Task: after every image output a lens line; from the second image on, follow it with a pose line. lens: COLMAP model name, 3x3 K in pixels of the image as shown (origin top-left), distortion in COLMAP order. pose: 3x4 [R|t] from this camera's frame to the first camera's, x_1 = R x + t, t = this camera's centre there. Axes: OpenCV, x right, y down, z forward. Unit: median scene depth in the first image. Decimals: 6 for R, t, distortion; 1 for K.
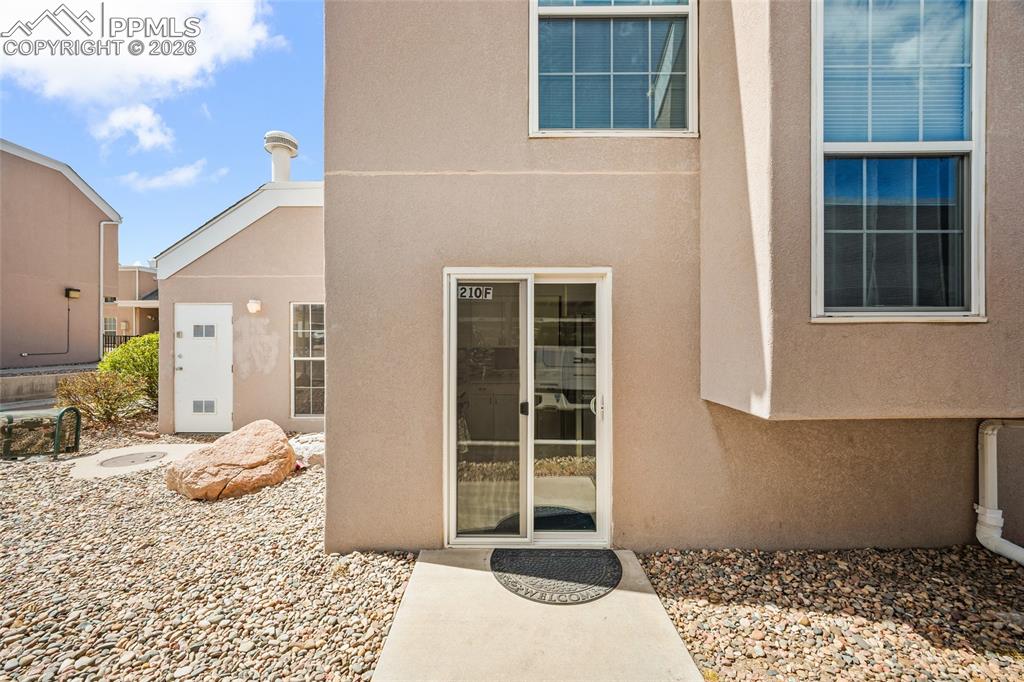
lens RADIAL K [[409.7, 0, 509.4], [0, 409.7, 345.4], [0, 0, 1]] dist [-0.002621, 0.000333]
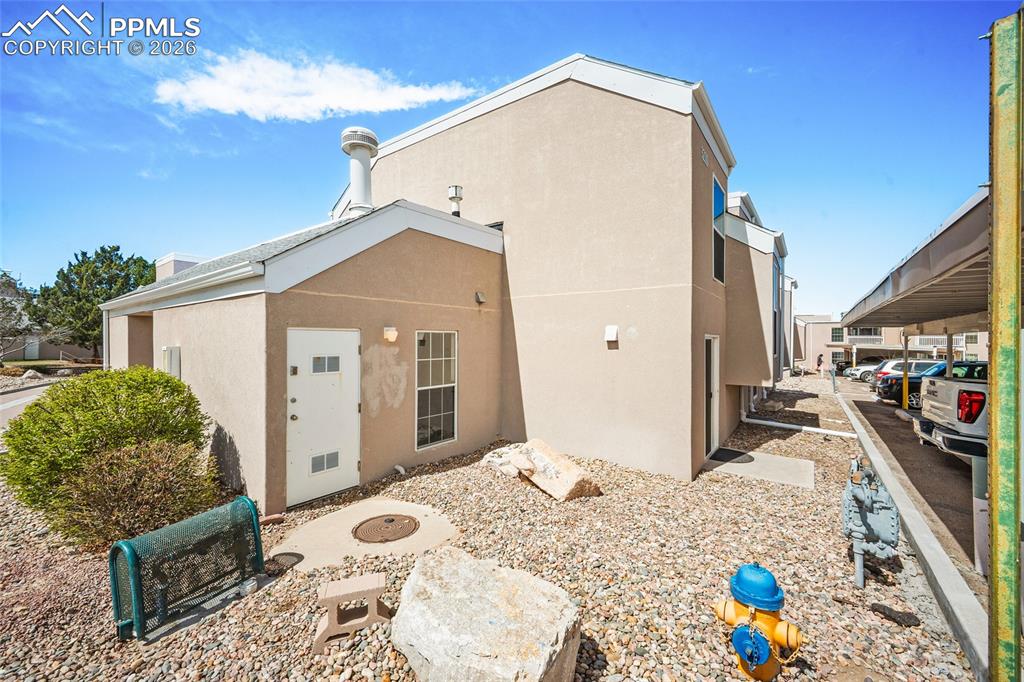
lens RADIAL K [[409.7, 0, 509.4], [0, 409.7, 345.4], [0, 0, 1]] dist [-0.002621, 0.000333]
pose [[0.586632, -0.007766, 0.809816, -1.191674], [0.013874, 0.999904, -0.000461, -0.067088], [-0.809735, 0.011506, 0.586683, 0.265600]]
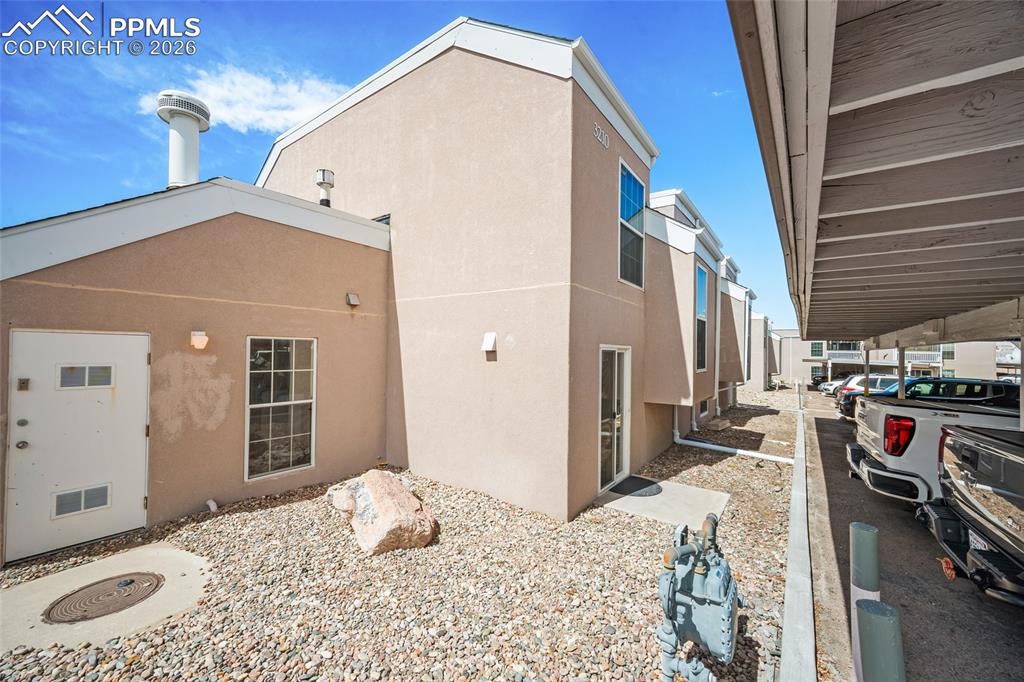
lens RADIAL K [[402.2, 0, 508.9], [0, 402.2, 354.3], [0, 0, 1]] dist [-0.002357, -0.000072]
pose [[0.579215, 0.003541, 0.815167, -0.884165], [0.004692, 0.999960, -0.007677, -0.061809], [-0.815161, 0.008272, 0.579175, 0.135503]]
